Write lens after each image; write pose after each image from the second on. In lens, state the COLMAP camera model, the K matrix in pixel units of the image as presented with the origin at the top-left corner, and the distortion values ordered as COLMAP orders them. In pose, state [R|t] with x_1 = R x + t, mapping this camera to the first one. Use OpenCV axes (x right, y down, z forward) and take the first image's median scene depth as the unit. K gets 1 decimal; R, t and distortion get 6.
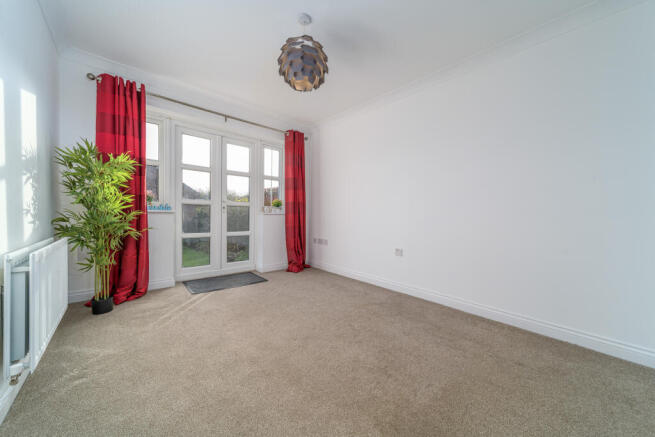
lens RADIAL K [[241.3, 0, 325.9], [0, 241.3, 218.8], [0, 0, 1]] dist [0.000530, -0.000106]
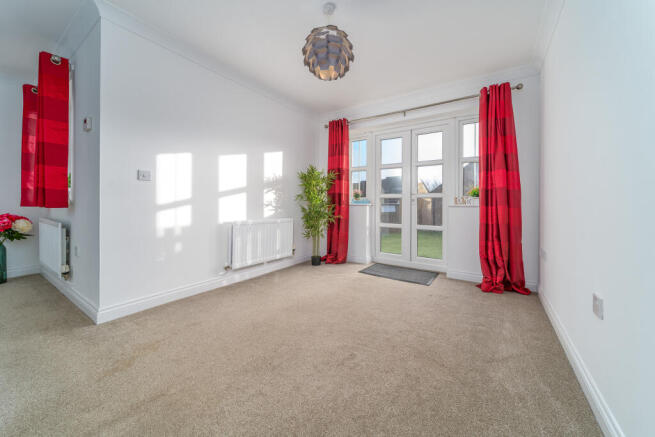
lens RADIAL K [[241.3, 0, 336.8], [0, 241.3, 204.1], [0, 0, 1]] dist [0.000530, -0.000106]
pose [[0.250549, -0.017595, -0.967944, 0.463254], [-0.020912, 0.999503, -0.023581, 0.000609], [0.967878, 0.026150, 0.250057, 0.436484]]
